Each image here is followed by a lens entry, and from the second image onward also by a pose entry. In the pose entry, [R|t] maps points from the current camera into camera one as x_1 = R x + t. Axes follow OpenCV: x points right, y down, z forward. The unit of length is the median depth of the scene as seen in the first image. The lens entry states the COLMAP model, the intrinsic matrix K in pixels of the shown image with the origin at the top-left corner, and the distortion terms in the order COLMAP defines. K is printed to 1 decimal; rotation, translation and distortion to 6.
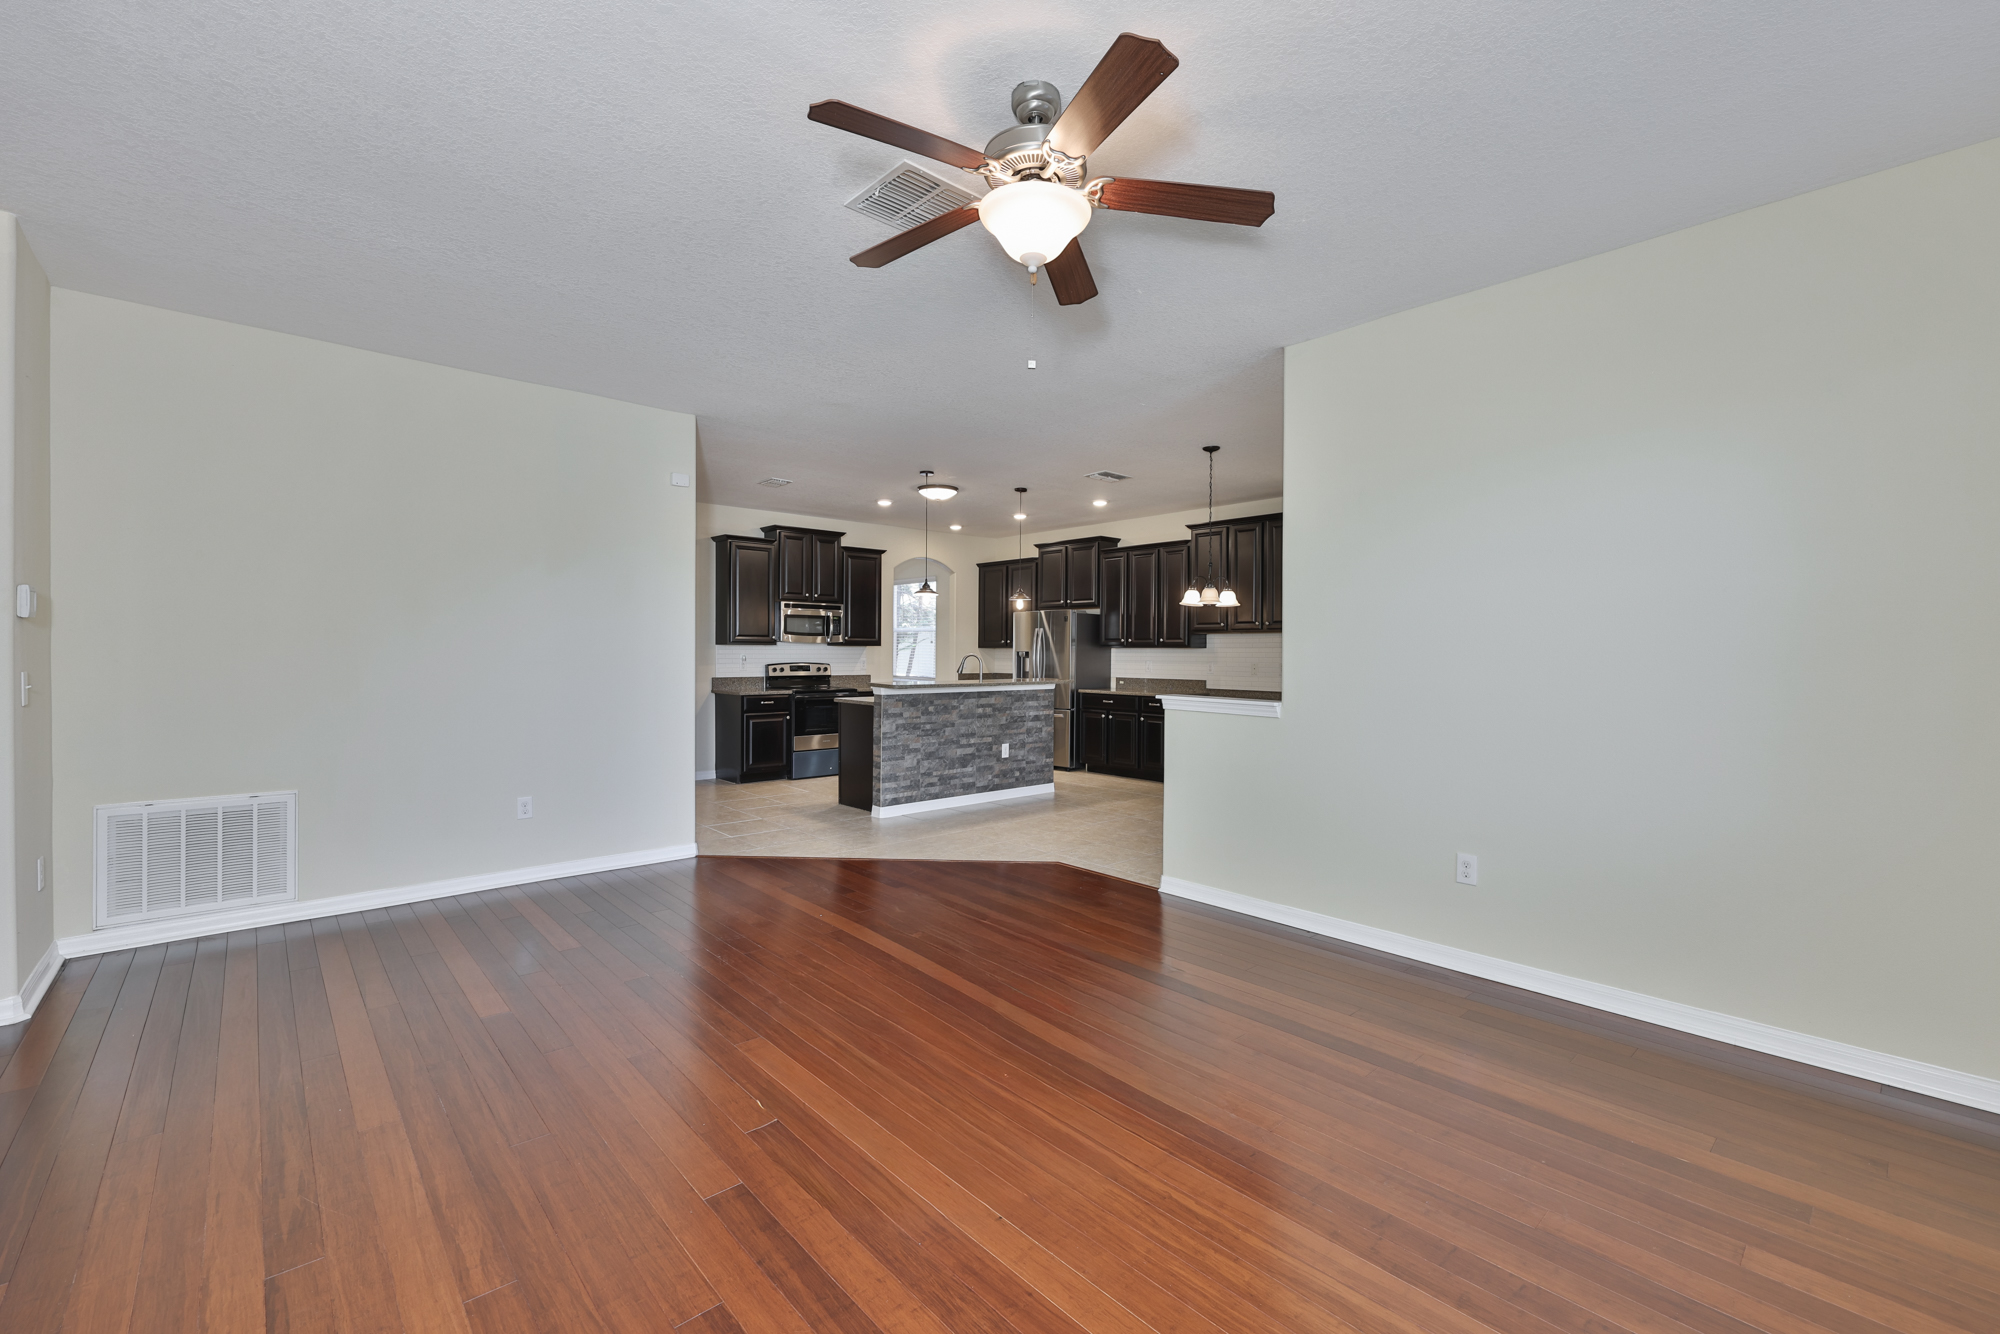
lens RADIAL K [[880.2, 0, 993.5], [0, 880.2, 655.1], [0, 0, 1]] dist [-0.001931, -0.000303]
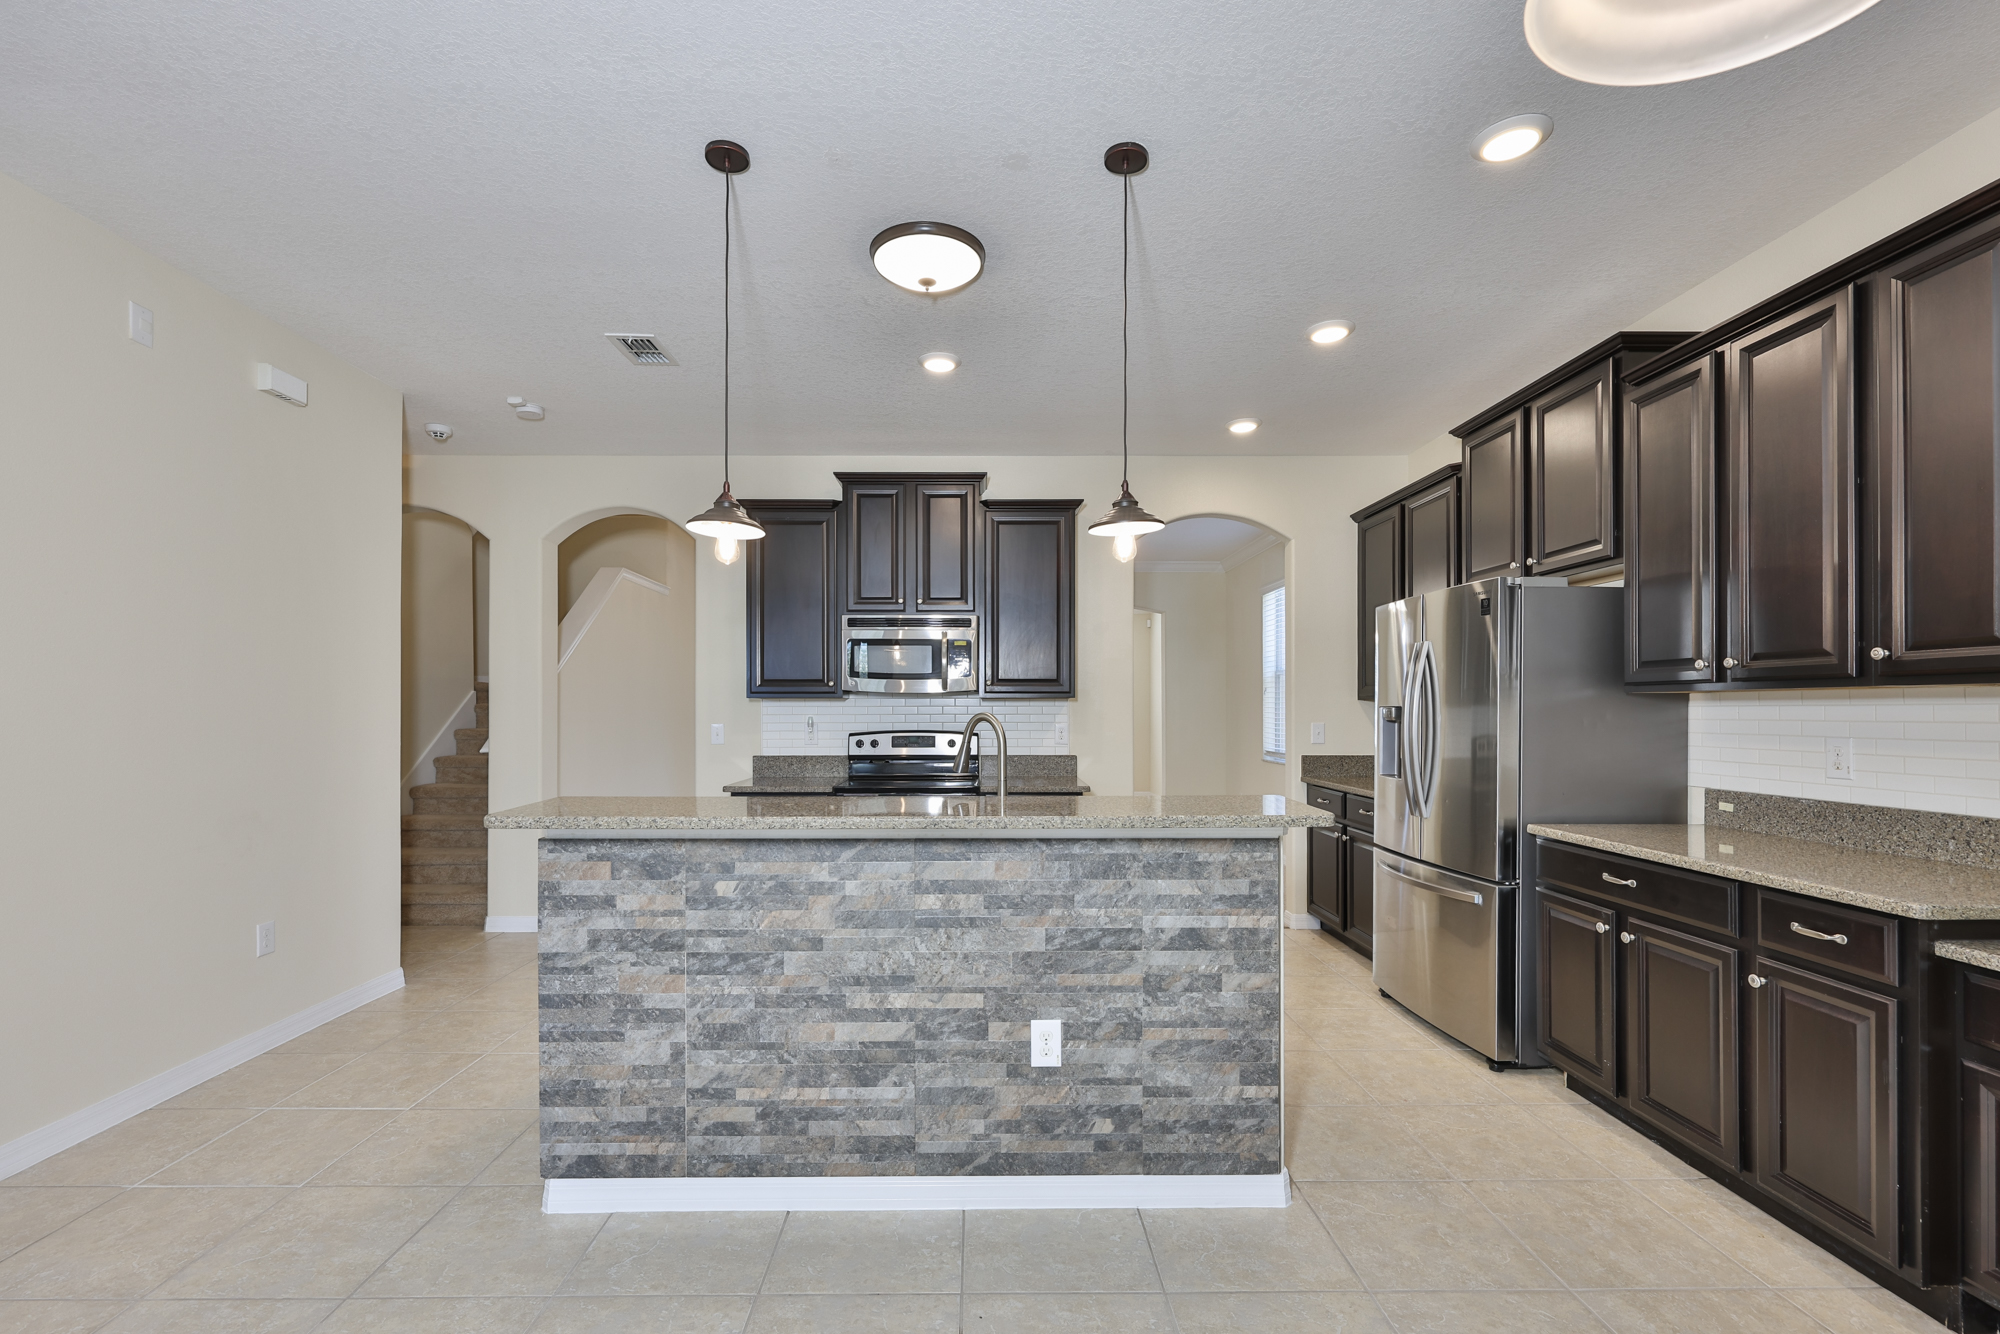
lens RADIAL K [[880.2, 0, 959.9], [0, 880.2, 709.2], [0, 0, 1]] dist [-0.001931, -0.000303]
pose [[0.752937, -0.004262, -0.658079, 0.188889], [-0.000601, 0.999974, -0.007164, -0.000696], [0.658093, 0.005790, 0.752915, 0.774886]]
